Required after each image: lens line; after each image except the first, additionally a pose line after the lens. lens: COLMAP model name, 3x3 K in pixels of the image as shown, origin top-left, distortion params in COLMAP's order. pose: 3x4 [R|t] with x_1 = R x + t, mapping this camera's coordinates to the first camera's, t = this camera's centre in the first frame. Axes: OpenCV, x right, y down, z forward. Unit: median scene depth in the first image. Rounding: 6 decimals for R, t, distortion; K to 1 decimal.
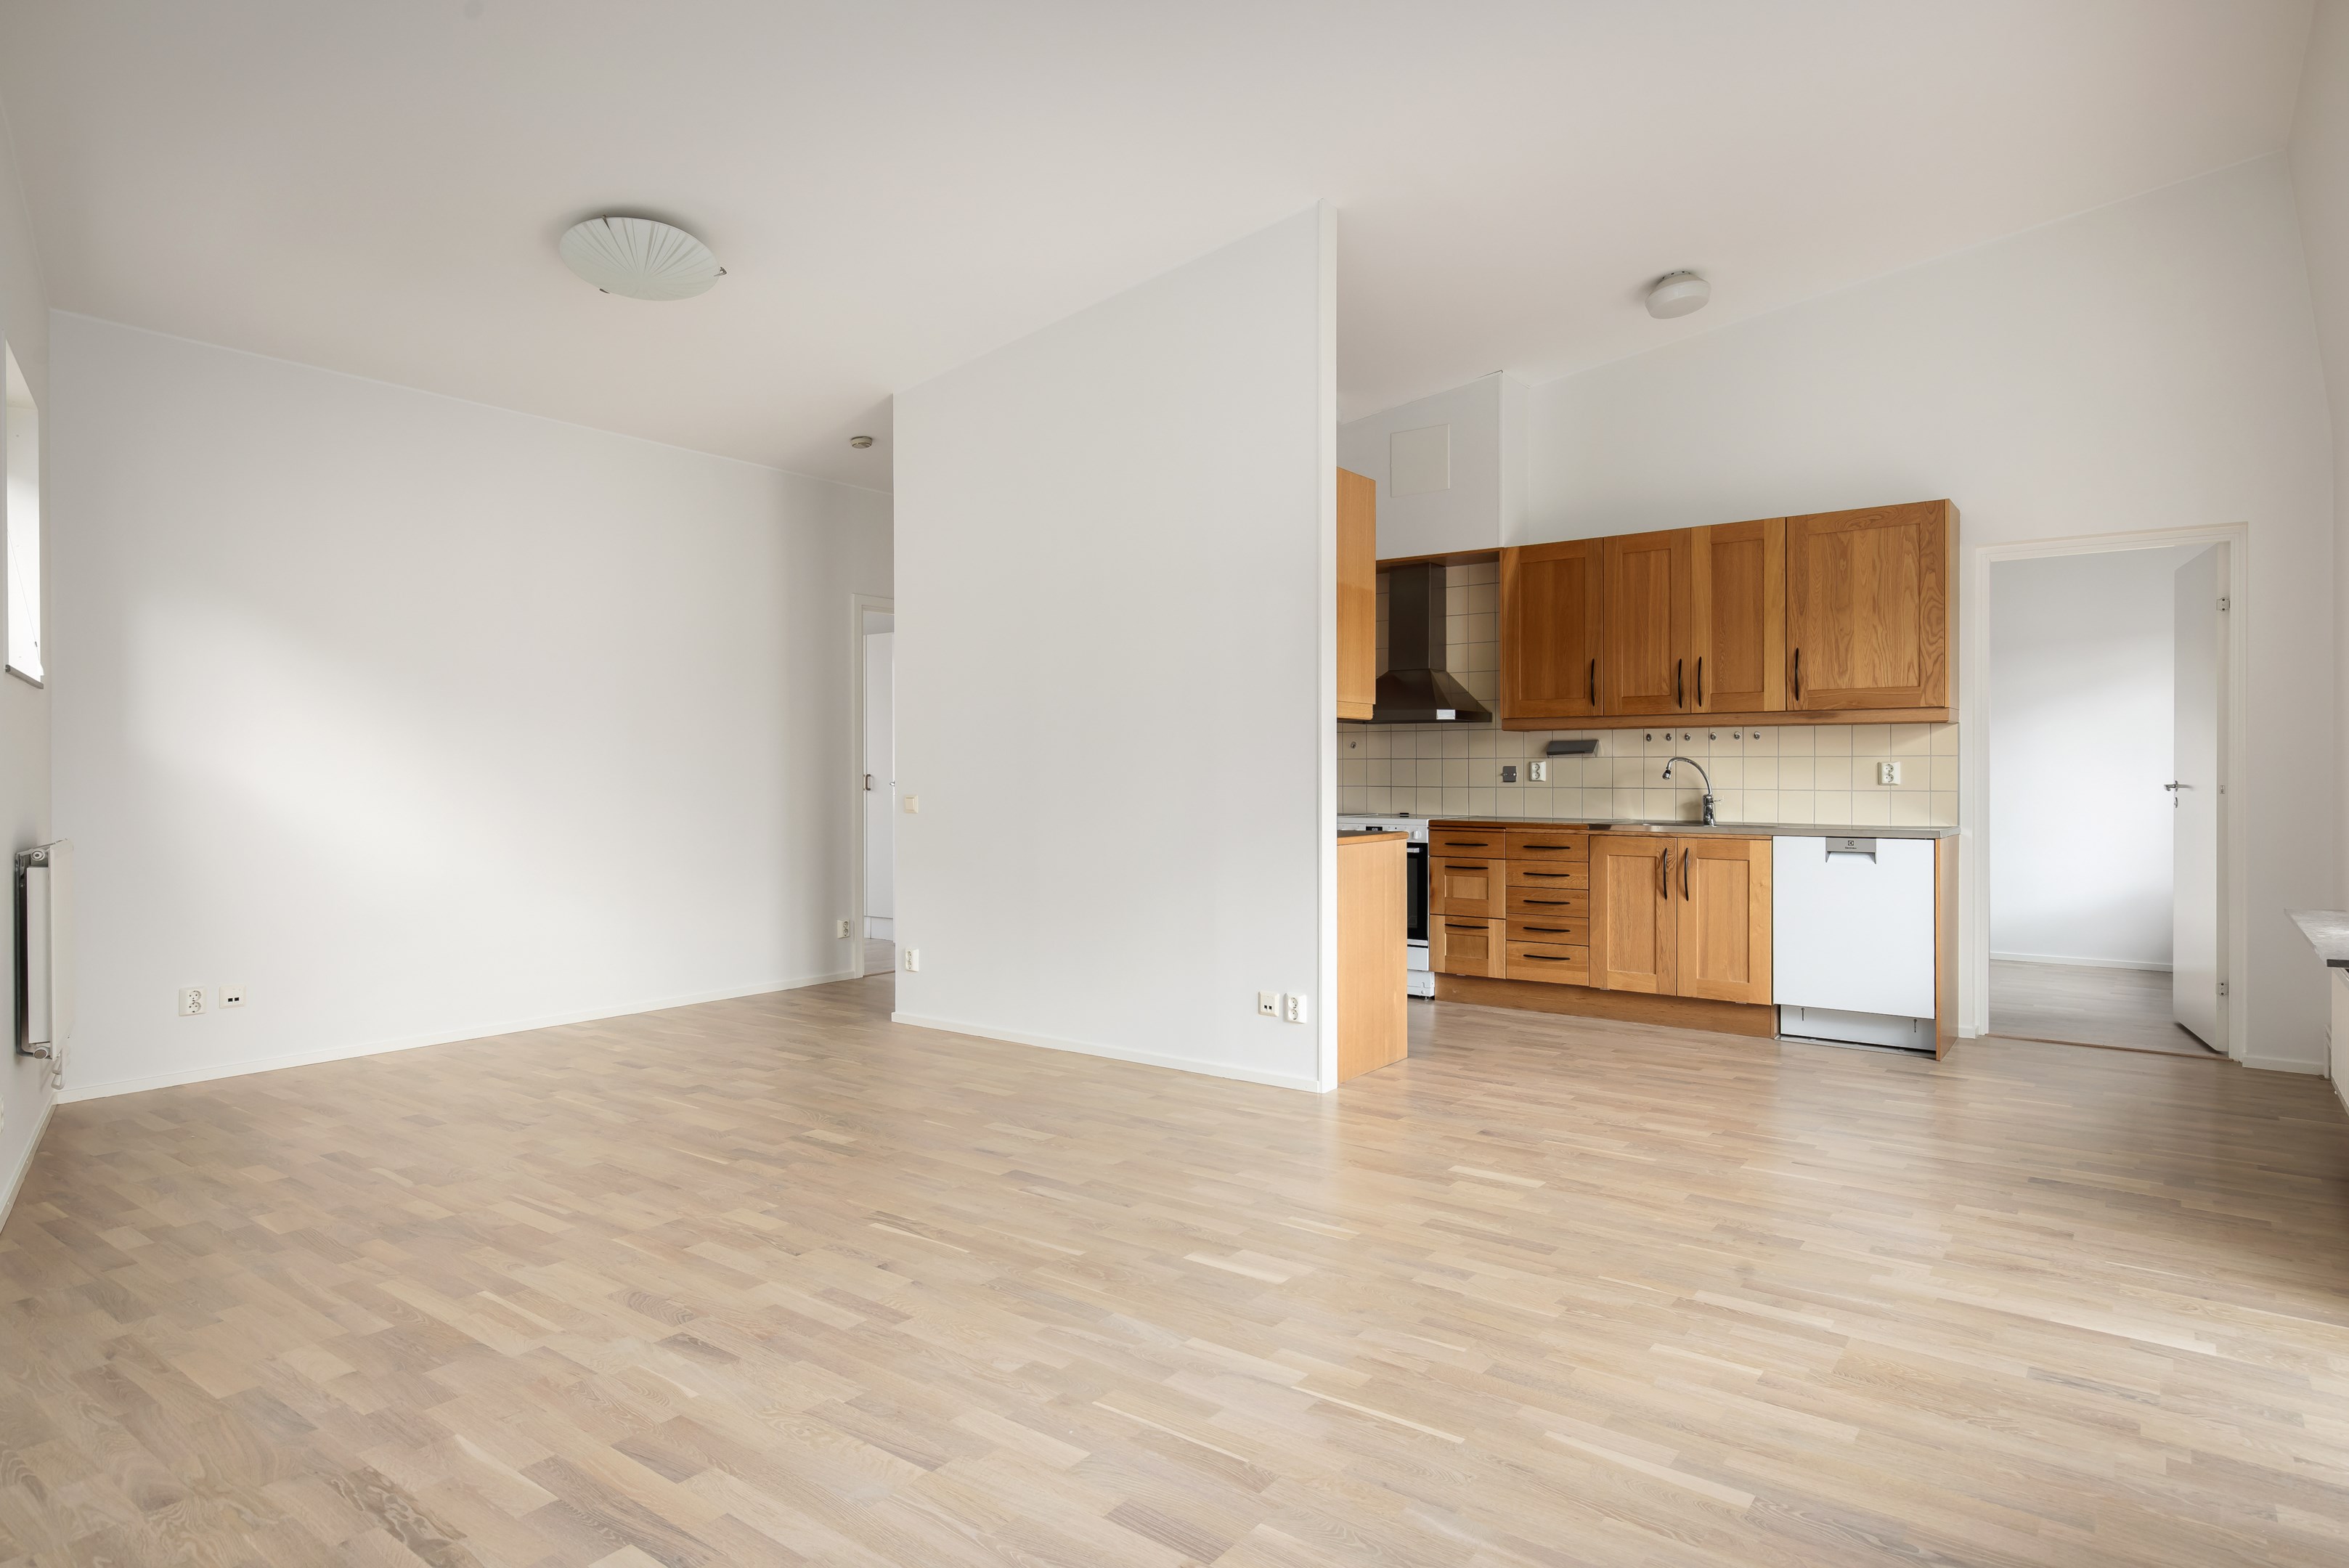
lens RADIAL K [[1318.7, 0, 1174.5], [0, 1318.7, 784.0], [0, 0, 1]] dist [-0.000379, -0.000080]
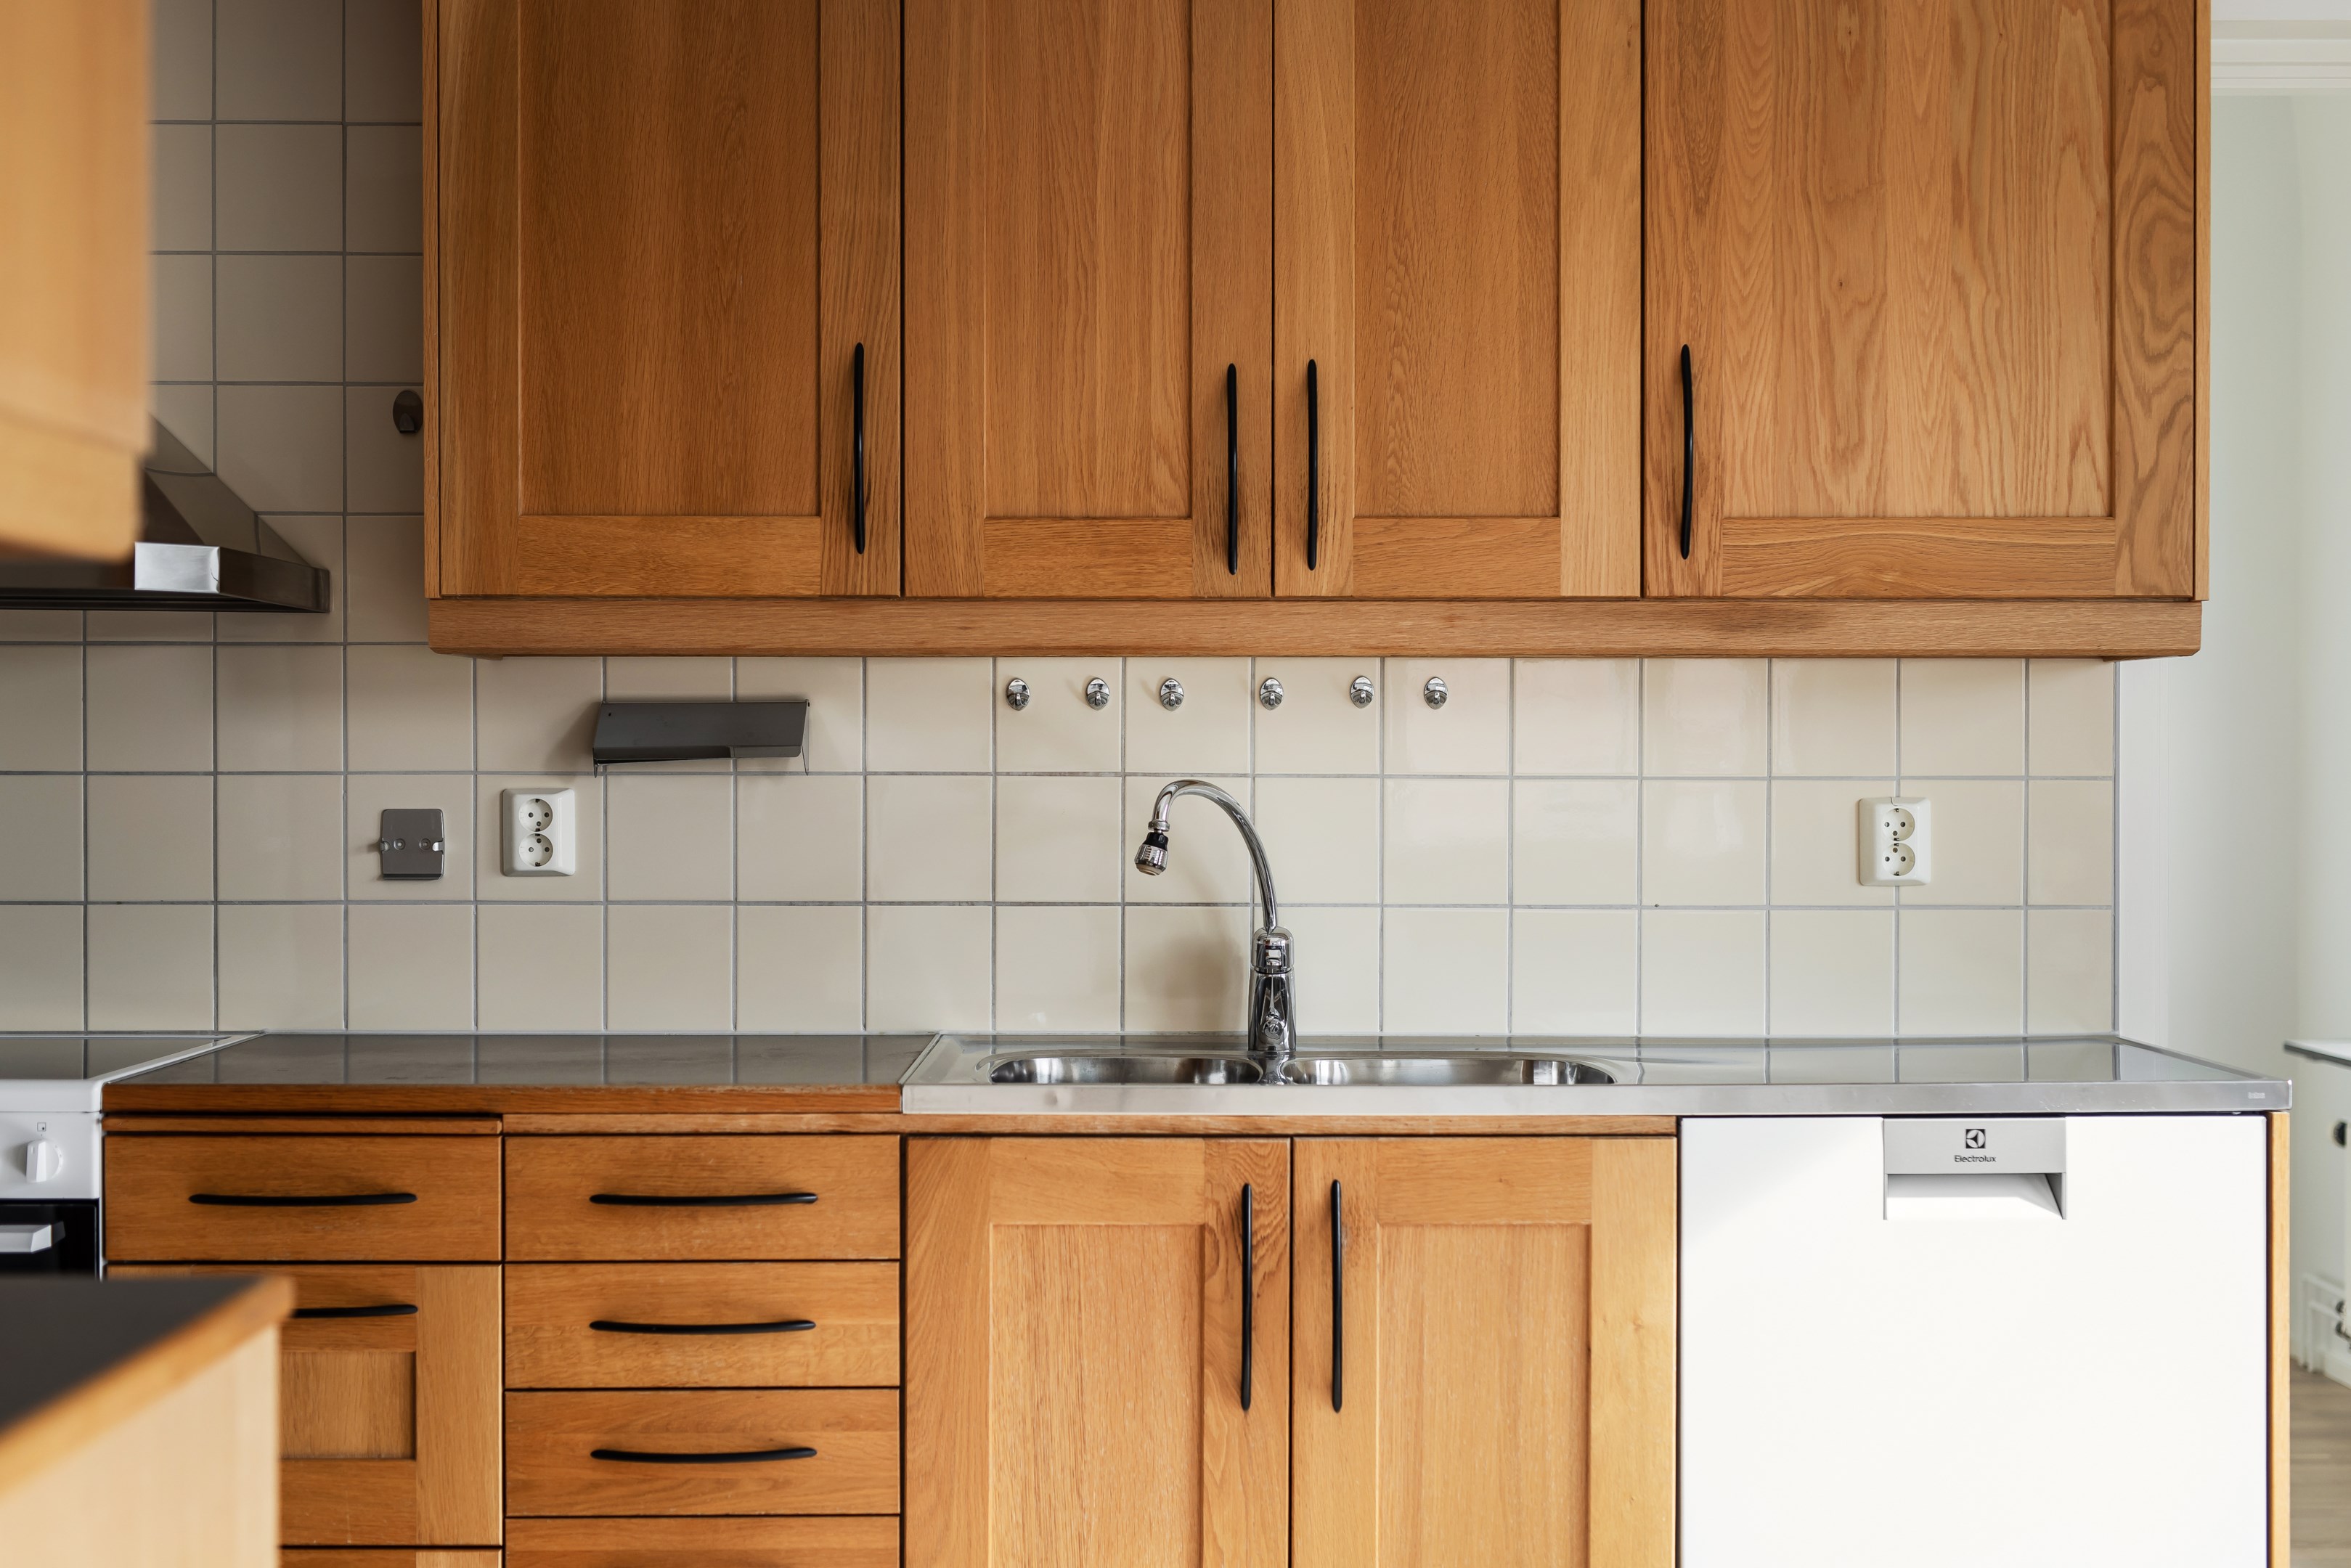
lens RADIAL K [[3245.4, 0, 1175.5], [0, 3245.4, 784.0], [0, 0, 1]] dist [0.016363, -0.044852]
pose [[0.796281, -0.002245, 0.604923, 0.023803], [0.003952, 0.999991, -0.001492, -0.018947], [-0.604914, 0.003579, 0.796283, 0.543190]]
